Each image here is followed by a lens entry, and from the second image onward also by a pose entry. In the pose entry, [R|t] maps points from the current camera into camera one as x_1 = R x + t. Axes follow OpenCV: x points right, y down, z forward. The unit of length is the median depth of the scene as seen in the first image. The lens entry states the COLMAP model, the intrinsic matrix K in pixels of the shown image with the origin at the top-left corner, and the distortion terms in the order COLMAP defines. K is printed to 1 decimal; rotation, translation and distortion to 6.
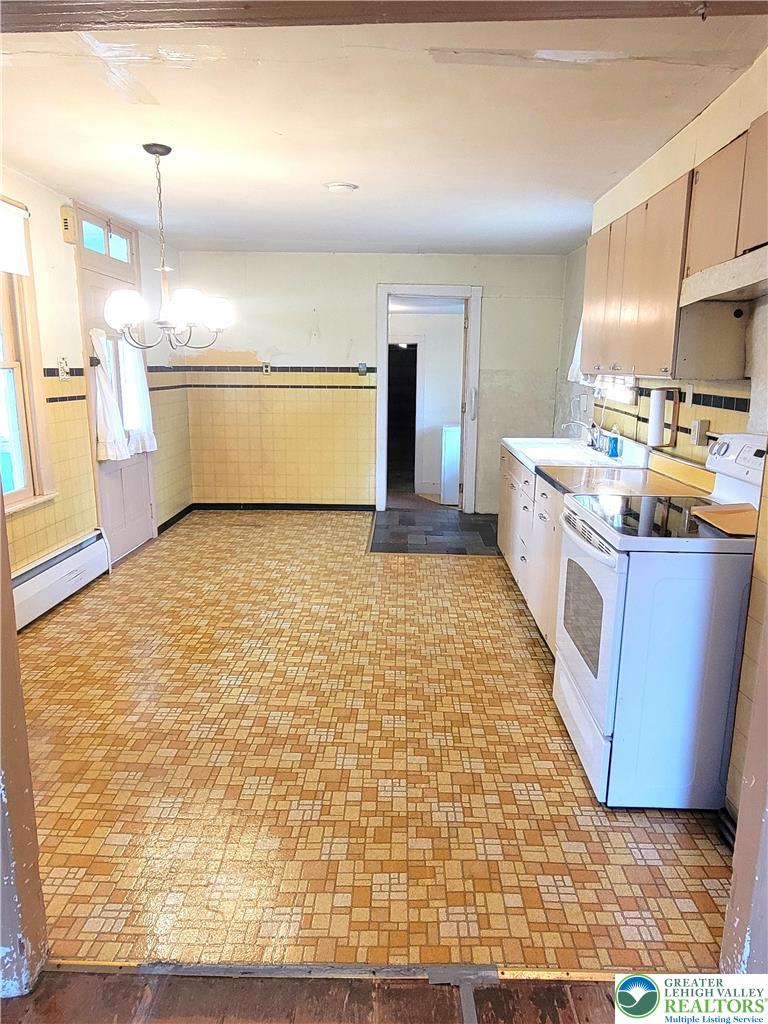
lens RADIAL K [[662.8, 0, 385.4], [0, 662.8, 511.4], [0, 0, 1]] dist [0.006599, -0.001673]
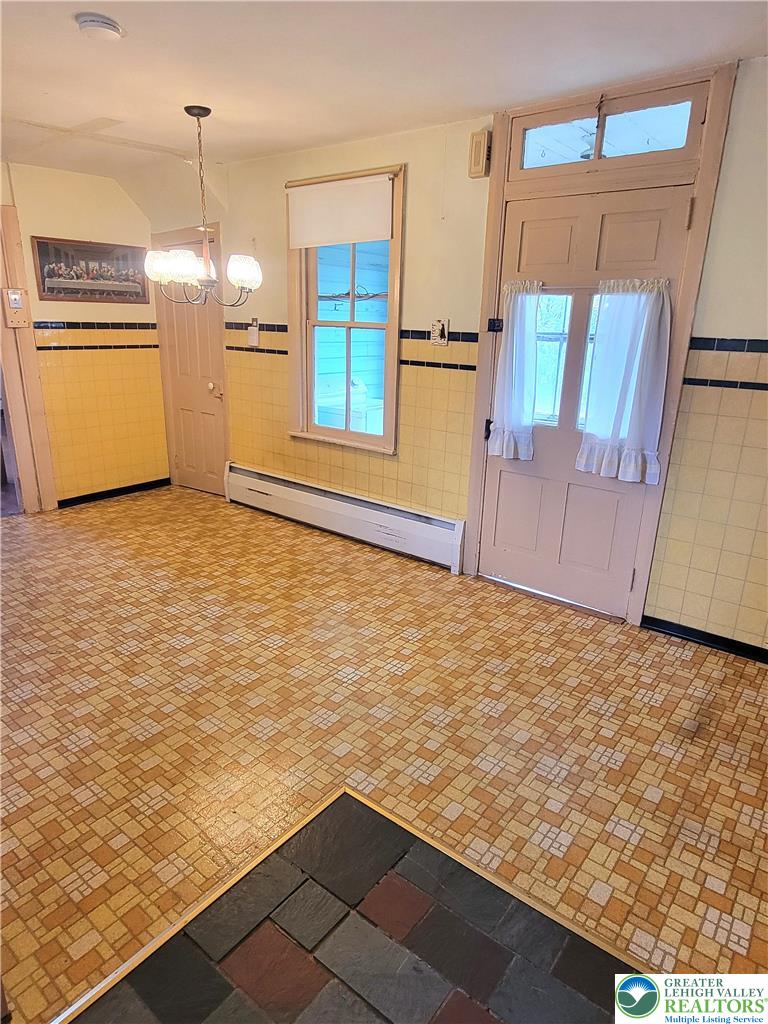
lens RADIAL K [[596.7, 0, 397.5], [0, 596.7, 548.0], [0, 0, 1]] dist [-0.013734, -0.006932]
pose [[-0.578893, 0.260517, -0.772667, 0.260568], [-0.207475, 0.869340, 0.448555, -0.309802], [0.788566, 0.419975, -0.449204, 1.437671]]
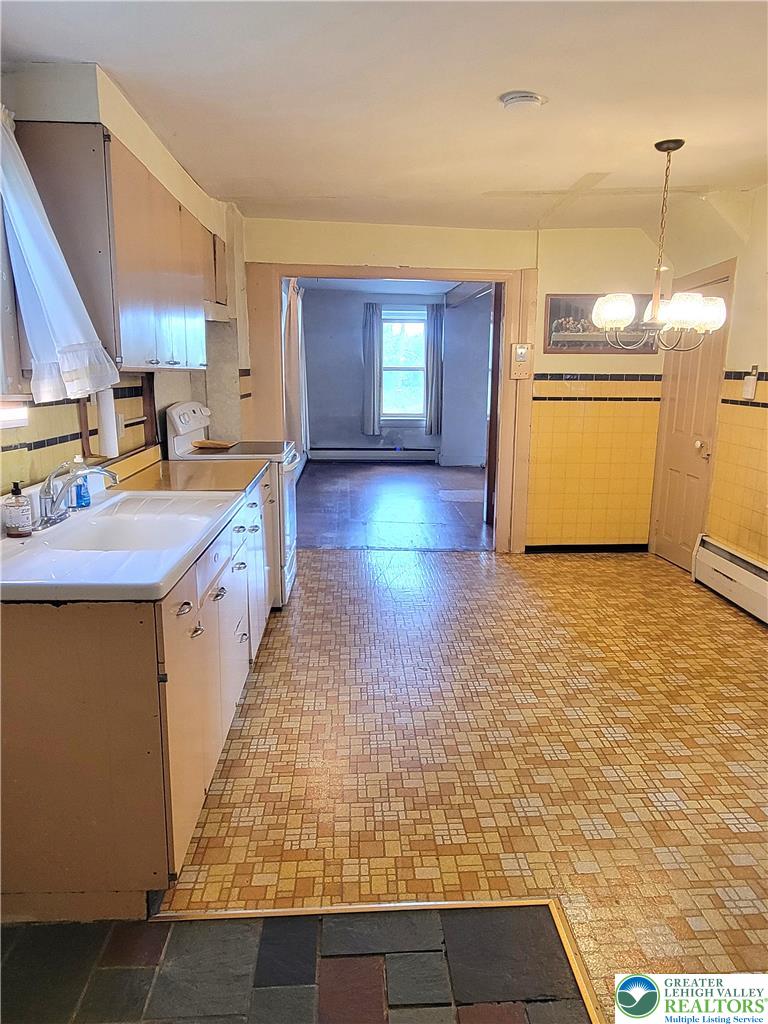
lens RADIAL K [[704.9, 0, 407.2], [0, 704.9, 563.7], [0, 0, 1]] dist [0.004793, 0.006693]
pose [[-0.994087, 0.008885, -0.108221, 0.112997], [-0.042299, 0.886234, 0.461303, -0.334097], [0.100007, 0.463153, -0.880618, 1.572431]]
